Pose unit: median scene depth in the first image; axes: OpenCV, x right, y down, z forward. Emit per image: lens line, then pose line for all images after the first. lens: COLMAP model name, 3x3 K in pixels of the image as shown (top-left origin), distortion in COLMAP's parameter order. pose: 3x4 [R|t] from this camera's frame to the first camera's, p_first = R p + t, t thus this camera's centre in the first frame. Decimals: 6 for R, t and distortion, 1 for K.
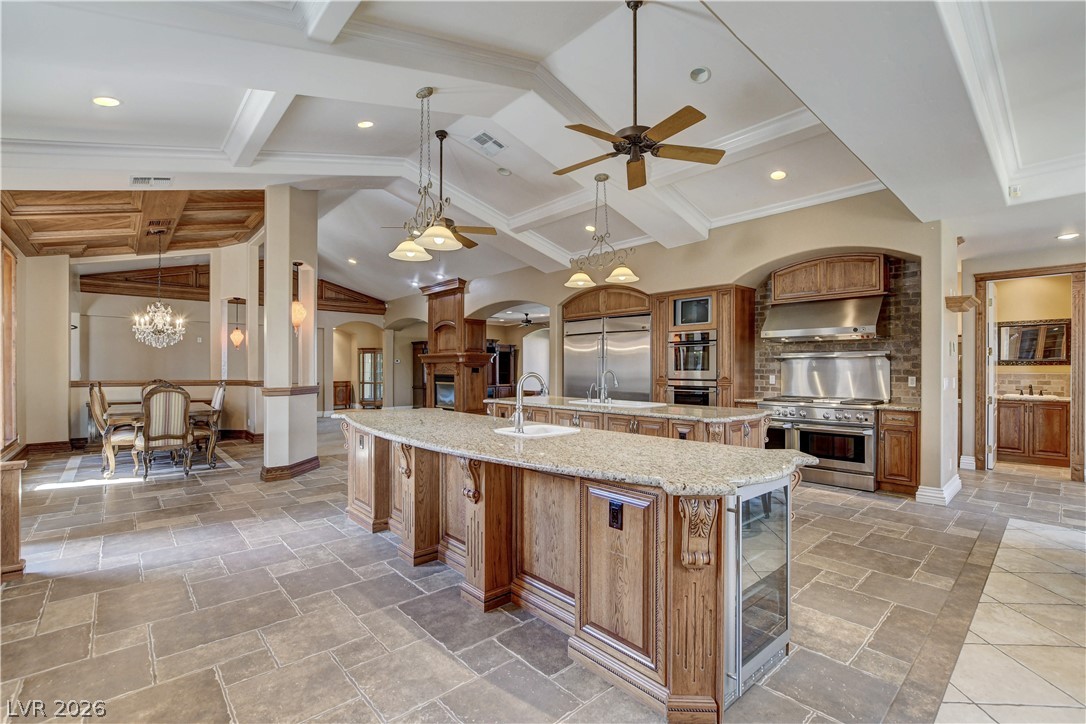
lens RADIAL K [[479.4, 0, 543.0], [0, 479.4, 362.0], [0, 0, 1]] dist [-0.021431, -0.000087]
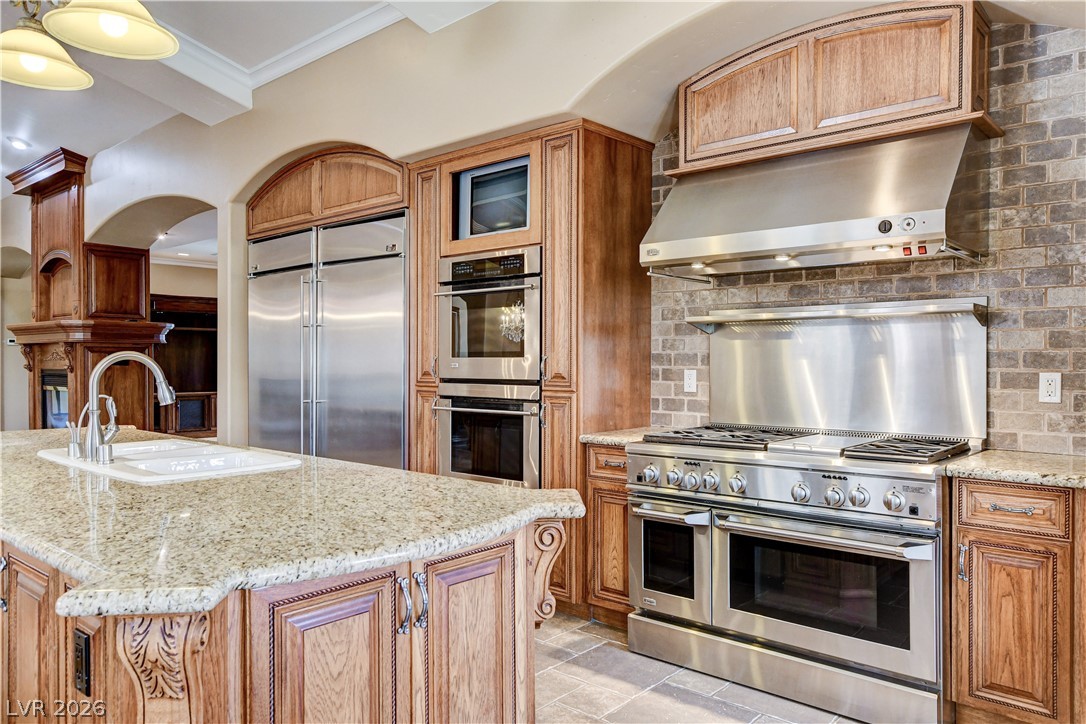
lens RADIAL K [[766.7, 0, 543.5], [0, 766.7, 358.9], [0, 0, 1]] dist [0.011436, 0.006928]
pose [[0.993421, 0.000288, 0.114517, 0.302908], [-0.001609, 0.999933, 0.011438, 0.012989], [-0.114506, -0.011547, 0.993355, 0.418125]]
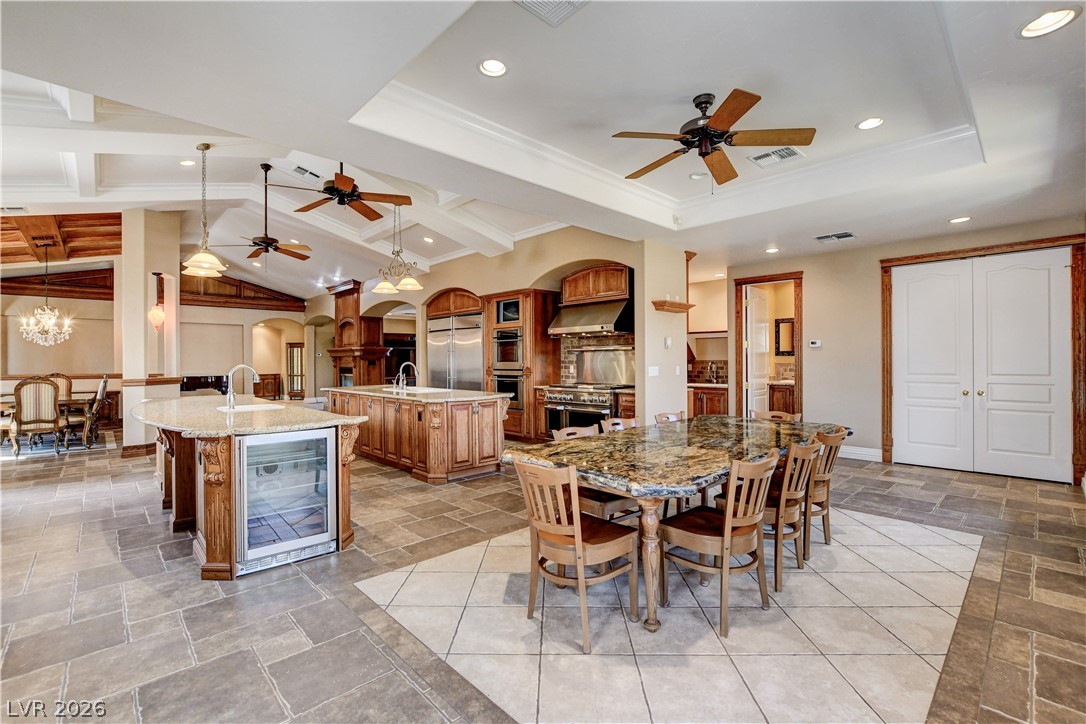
lens RADIAL K [[477.3, 0, 541.4], [0, 477.3, 354.5], [0, 0, 1]] dist [-0.017320, 0.000577]
pose [[0.999623, -0.007405, 0.026440, 0.385265], [0.007371, 0.999972, 0.001371, -0.001784], [-0.026450, -0.001176, 0.999649, -0.181382]]
